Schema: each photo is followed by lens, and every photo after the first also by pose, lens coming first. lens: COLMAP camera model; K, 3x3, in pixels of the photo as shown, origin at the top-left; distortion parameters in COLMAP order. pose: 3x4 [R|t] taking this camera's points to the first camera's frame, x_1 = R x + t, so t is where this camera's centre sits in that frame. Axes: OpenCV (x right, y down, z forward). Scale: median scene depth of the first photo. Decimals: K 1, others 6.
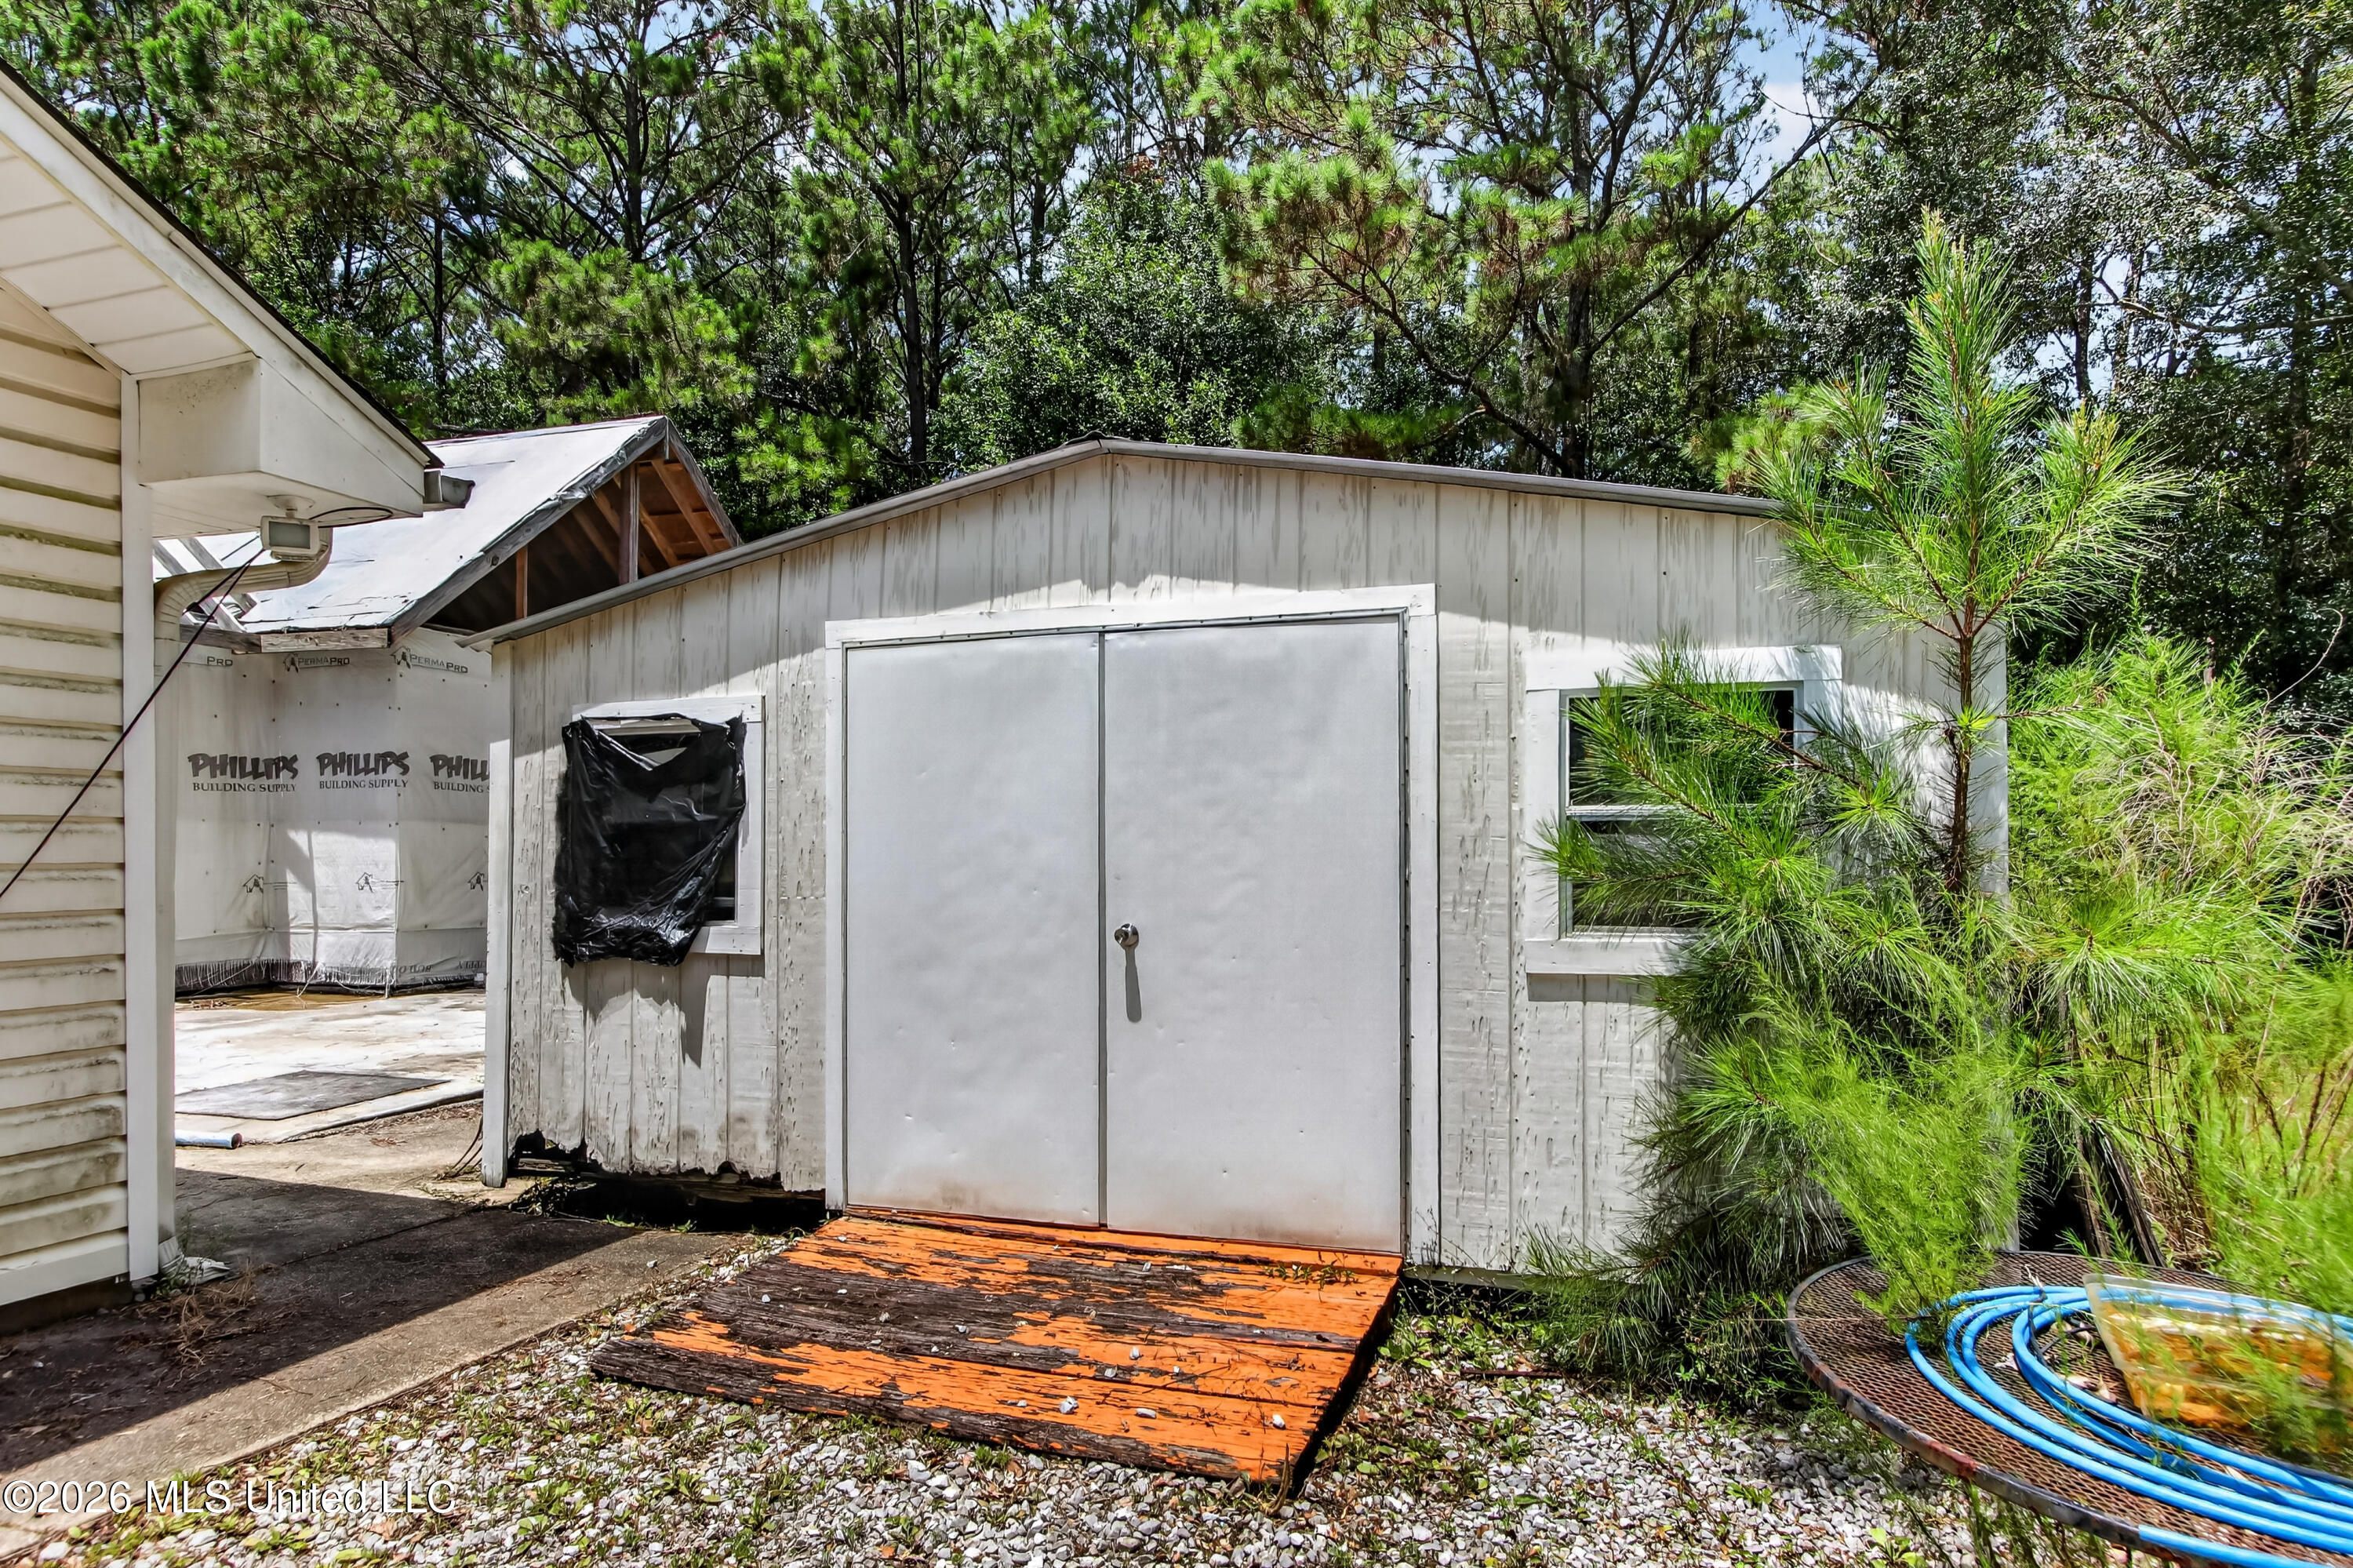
lens RADIAL K [[1346.4, 0, 1177.5], [0, 1346.4, 853.4], [0, 0, 1]] dist [0.030681, -0.025101]
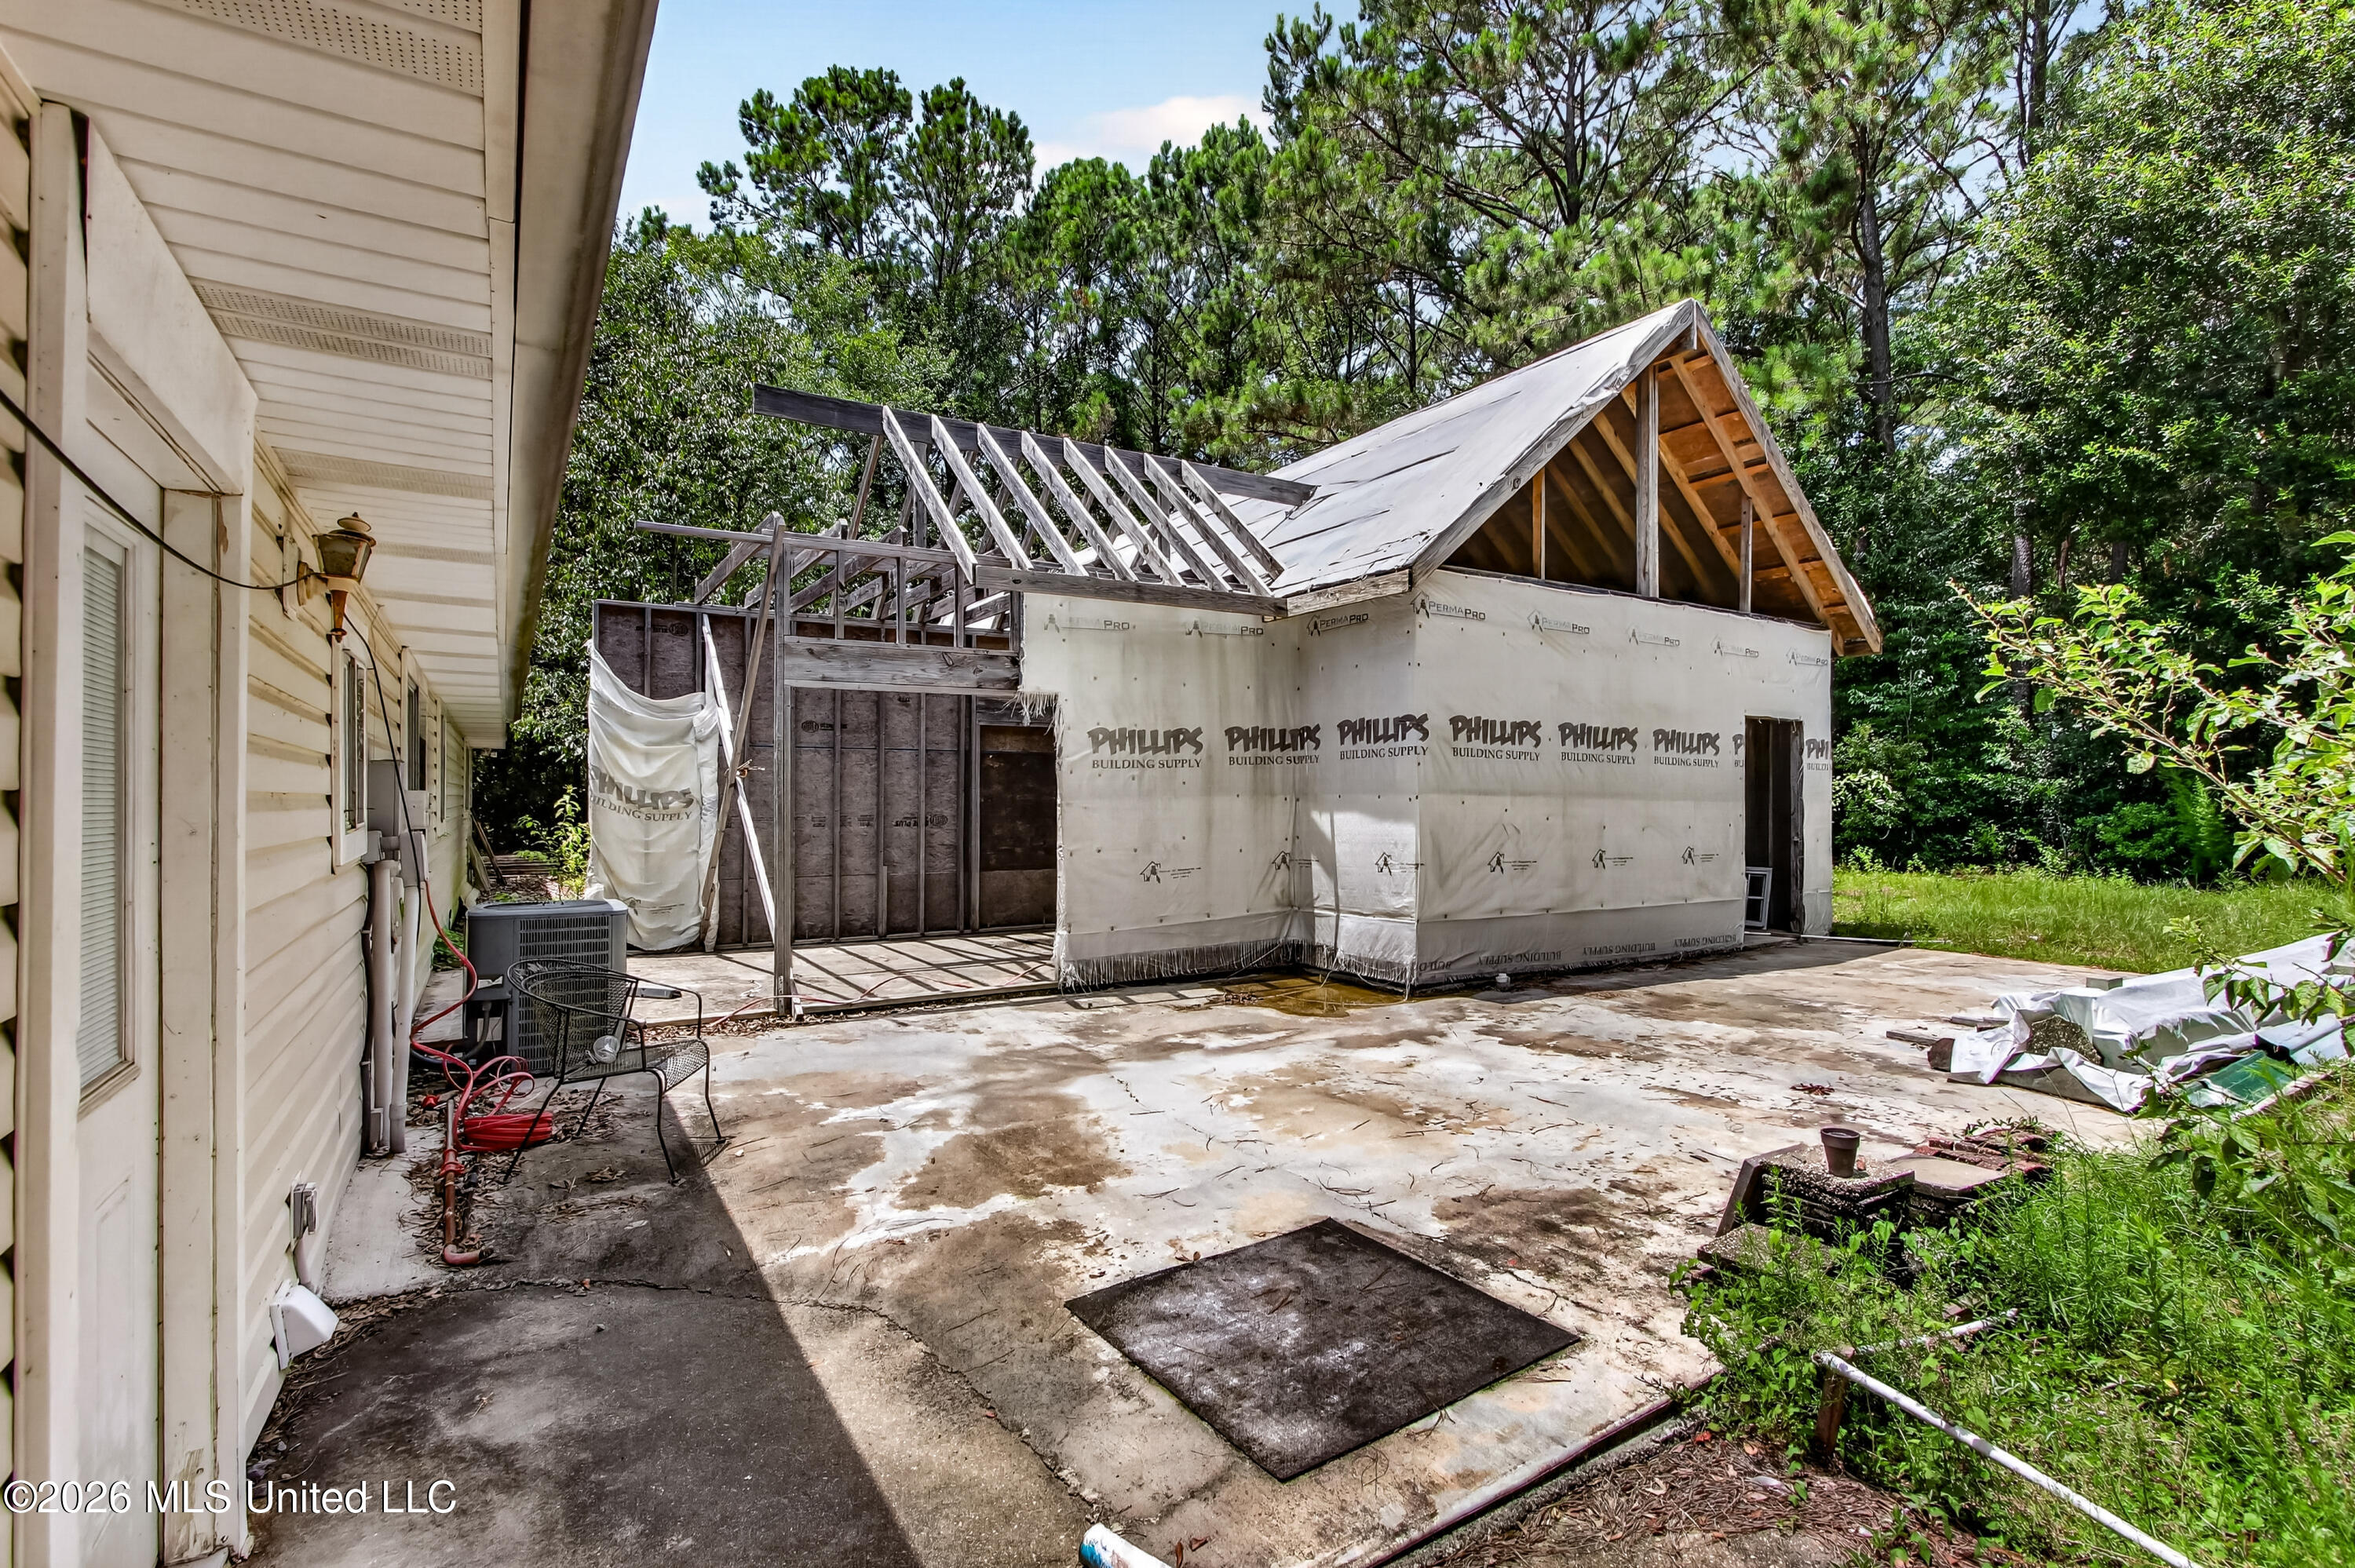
lens RADIAL K [[1098.0, 0, 1177.5], [0, 1098.0, 784.0], [0, 0, 1]] dist [-0.022483, 0.000611]
pose [[0.763252, -0.013122, -0.645968, -0.234934], [0.001447, 0.999826, -0.018600, -0.017237], [0.646099, 0.013262, 0.763138, 0.359788]]
